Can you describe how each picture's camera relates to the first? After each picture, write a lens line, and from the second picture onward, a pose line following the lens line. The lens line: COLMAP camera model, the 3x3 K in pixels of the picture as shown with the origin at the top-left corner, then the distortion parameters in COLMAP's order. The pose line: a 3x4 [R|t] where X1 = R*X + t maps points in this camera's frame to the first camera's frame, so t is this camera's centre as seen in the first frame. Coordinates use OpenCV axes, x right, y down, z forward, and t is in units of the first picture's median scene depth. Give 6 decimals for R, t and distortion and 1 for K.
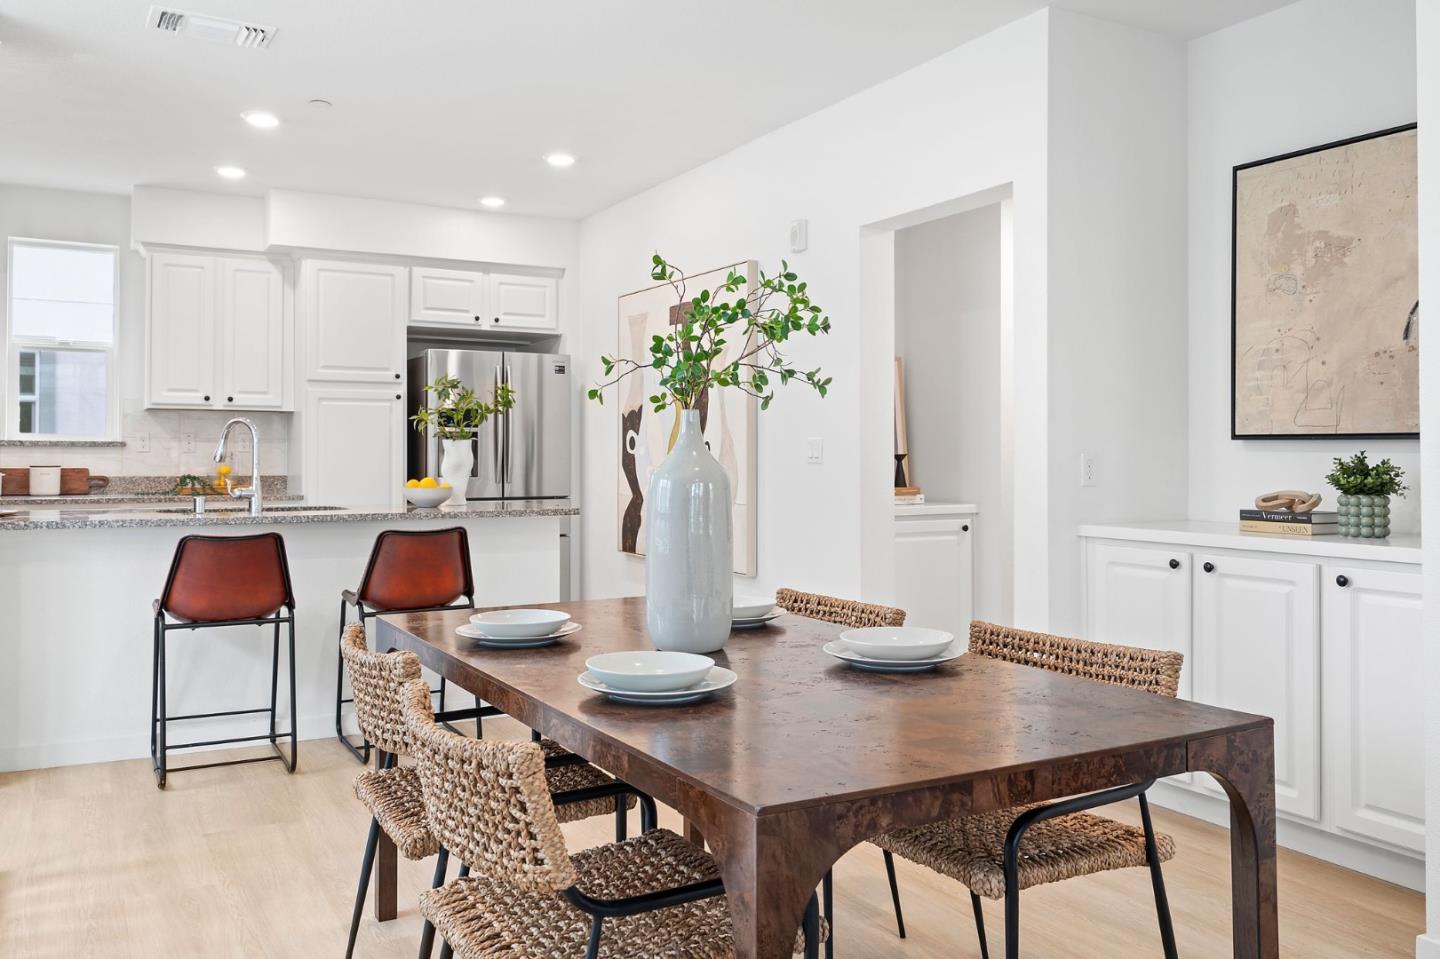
lens RADIAL K [[1134.0, 0, 716.4], [0, 1134.0, 446.0], [0, 0, 1]] dist [-0.006899, -0.003263]
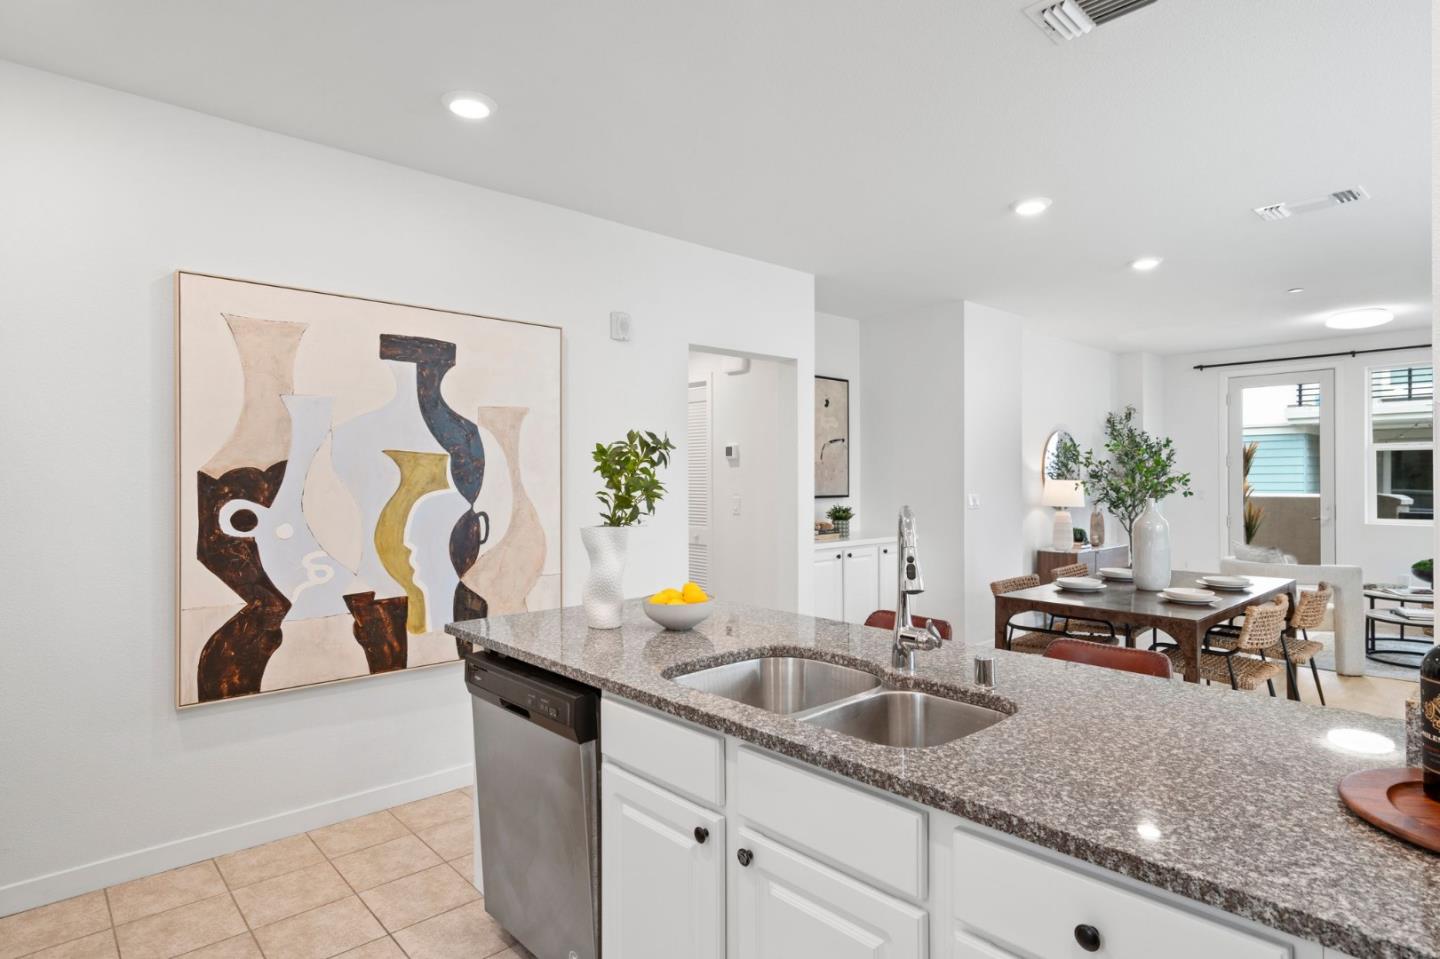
lens RADIAL K [[772.4, 0, 720.0], [0, 772.4, 479.5], [0, 0, 1]] dist [-0.000613, -0.000239]
pose [[-0.226484, -0.002224, 0.974012, -0.530500], [-0.002570, 0.999995, 0.001686, -0.025583], [-0.974012, -0.002122, -0.226489, 0.813759]]
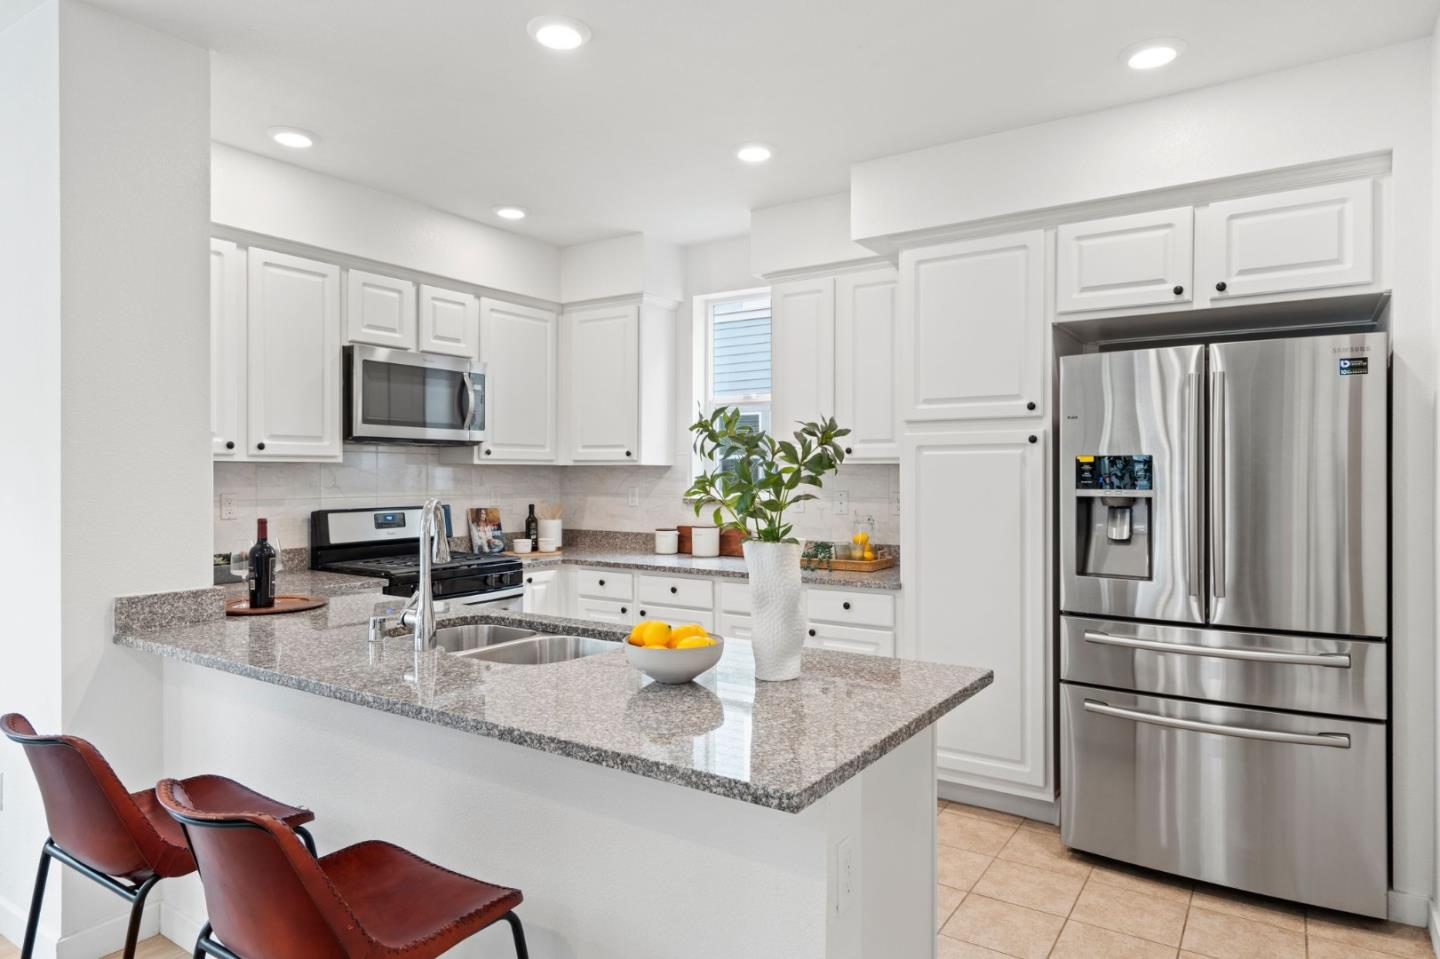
lens RADIAL K [[853.3, 0, 724.4], [0, 853.3, 477.9], [0, 0, 1]] dist [0.003556, 0.000876]
pose [[0.456945, 0.002310, -0.889492, 0.062259], [0.007178, 0.999954, 0.006285, -0.026565], [0.889466, -0.009257, 0.456908, 0.642847]]
